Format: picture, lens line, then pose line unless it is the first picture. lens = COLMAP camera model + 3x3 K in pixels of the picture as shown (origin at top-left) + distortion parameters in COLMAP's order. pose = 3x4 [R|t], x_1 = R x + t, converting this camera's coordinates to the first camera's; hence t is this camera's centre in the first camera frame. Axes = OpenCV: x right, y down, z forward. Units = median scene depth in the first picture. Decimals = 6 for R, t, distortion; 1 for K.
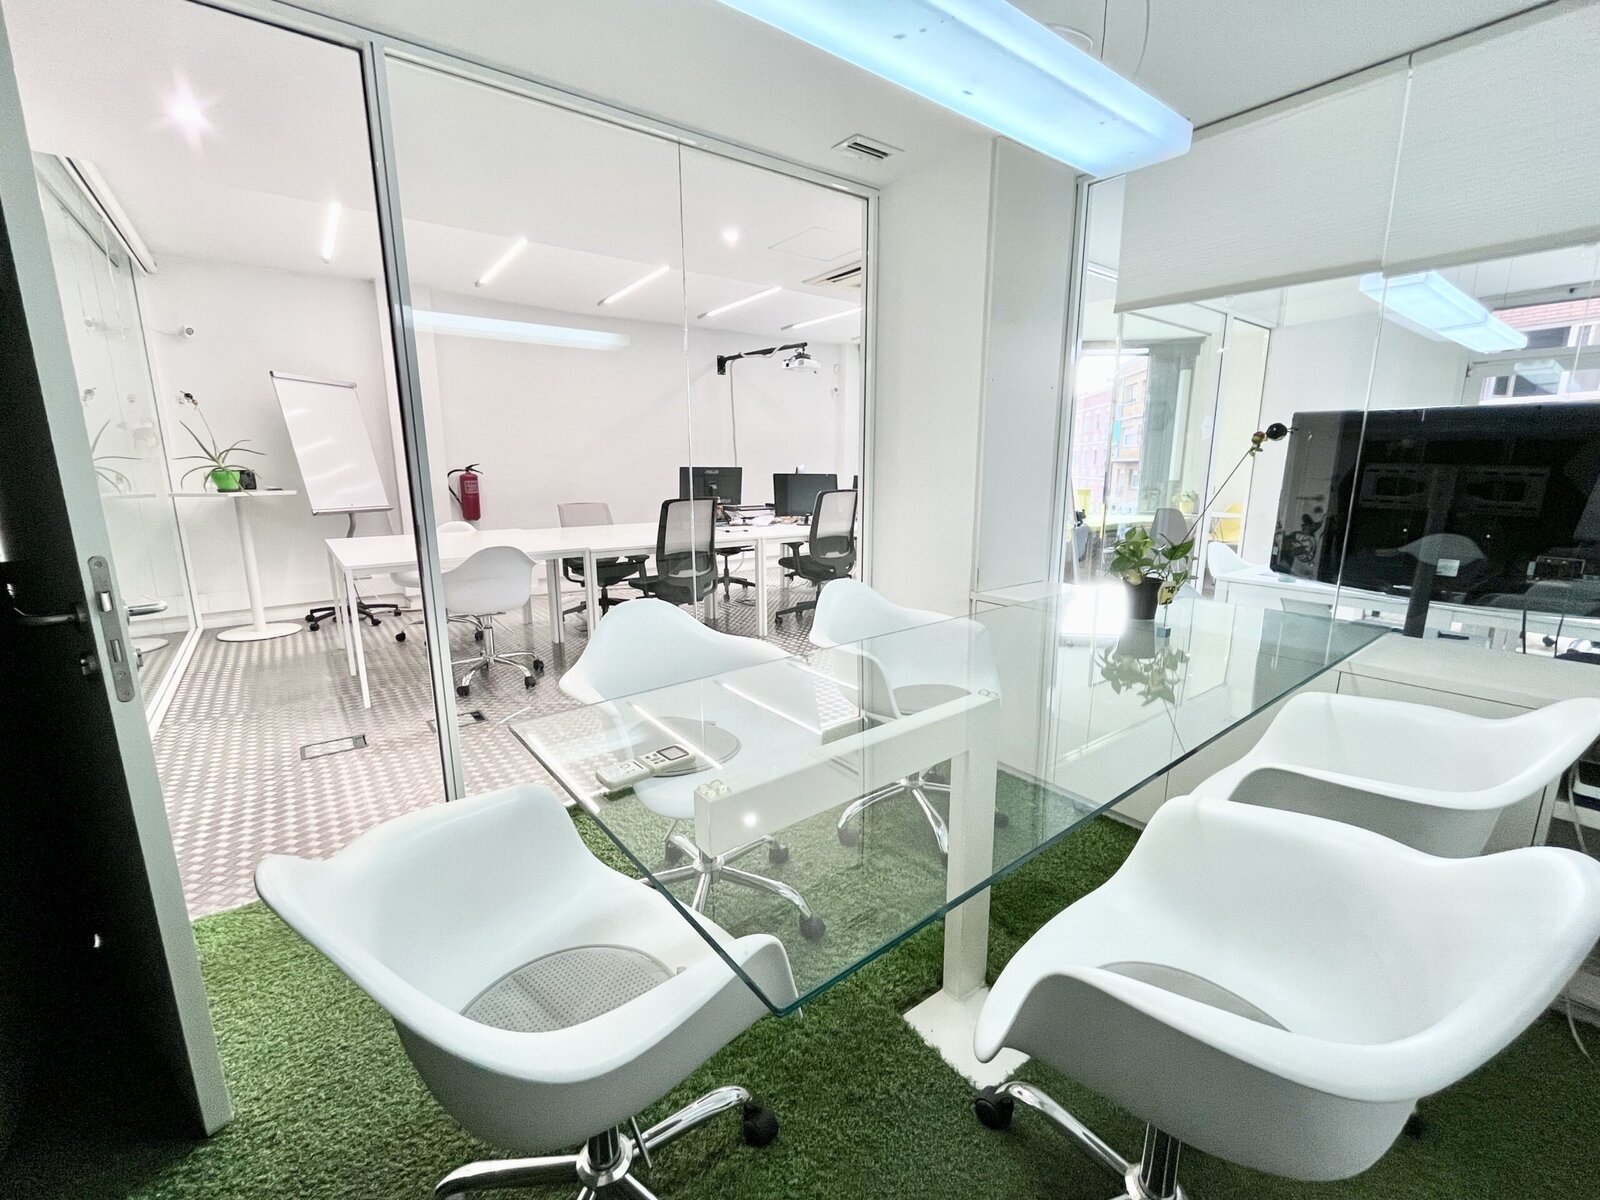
lens RADIAL K [[654.2, 0, 793.7], [0, 654.2, 601.2], [0, 0, 1]] dist [0.000520, 0.000254]
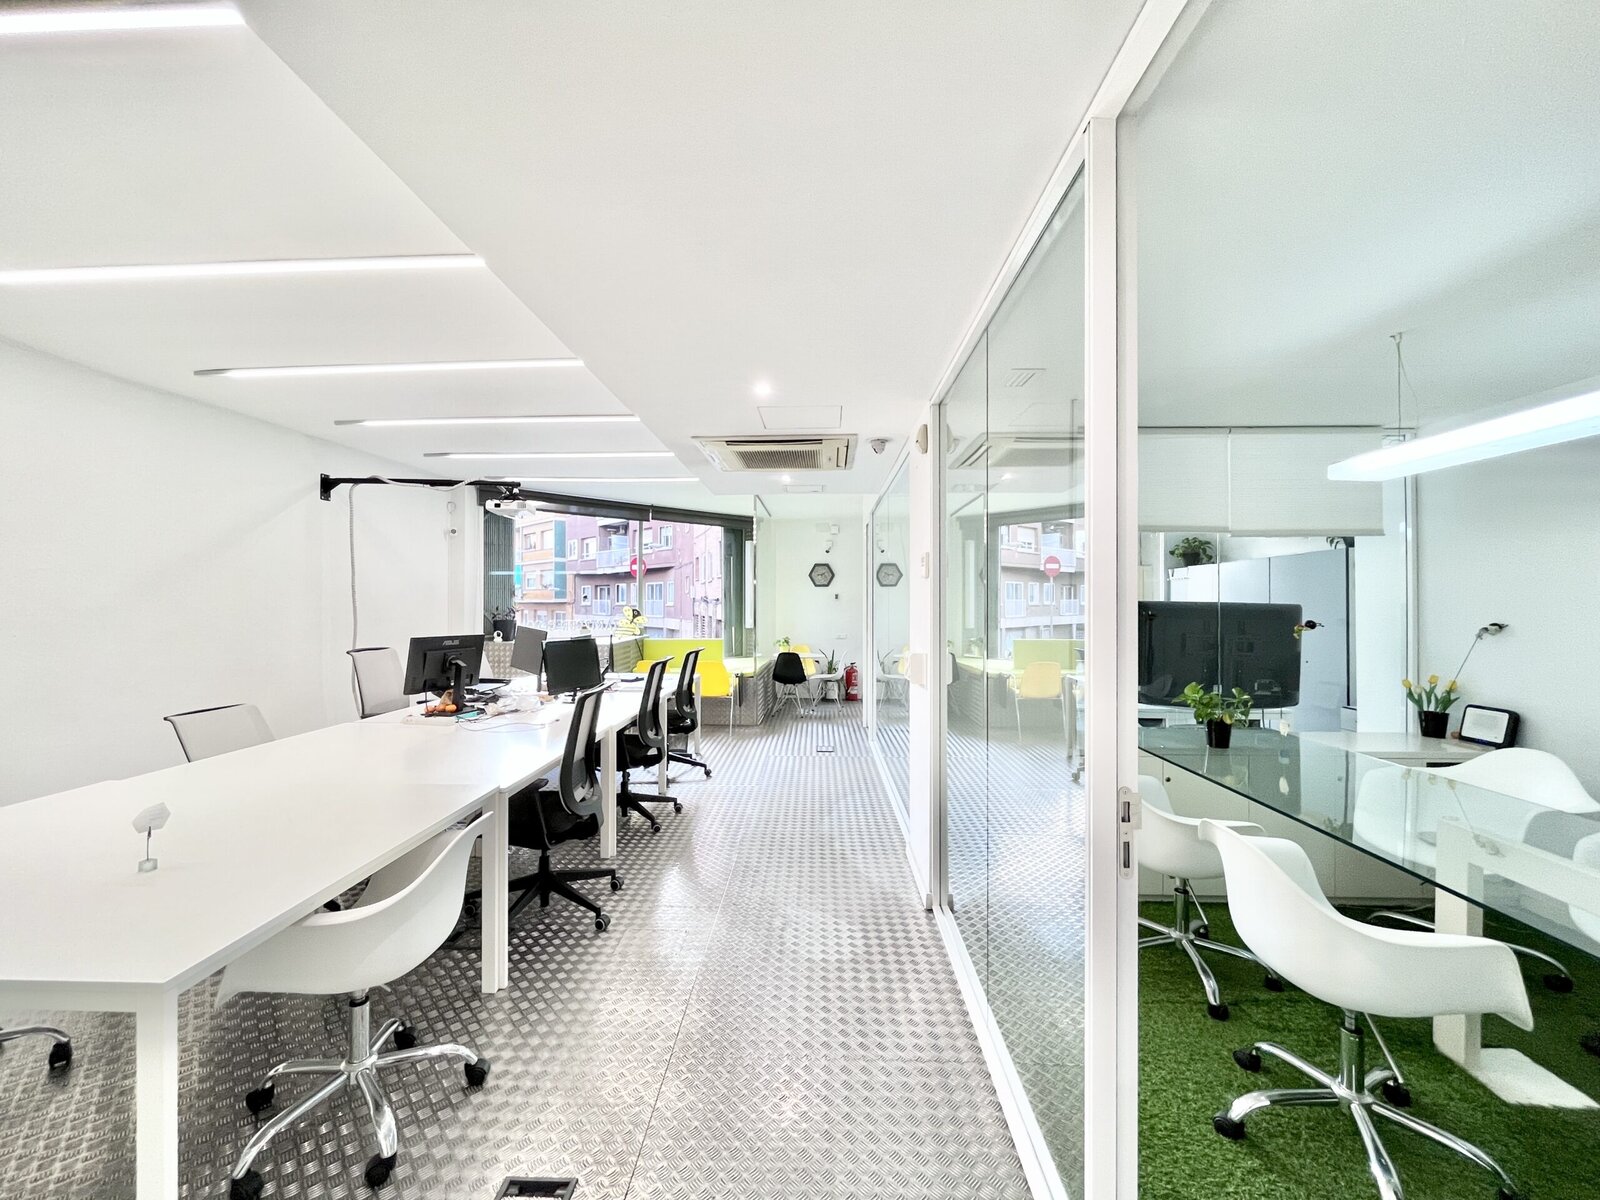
lens RADIAL K [[654.2, 0, 793.7], [0, 654.2, 601.2], [0, 0, 1]] dist [0.000520, 0.000254]
pose [[0.638922, 0.002443, 0.769268, -0.433490], [0.156887, 0.978564, -0.133412, -0.090334], [-0.753104, 0.205929, 0.624843, 0.274713]]
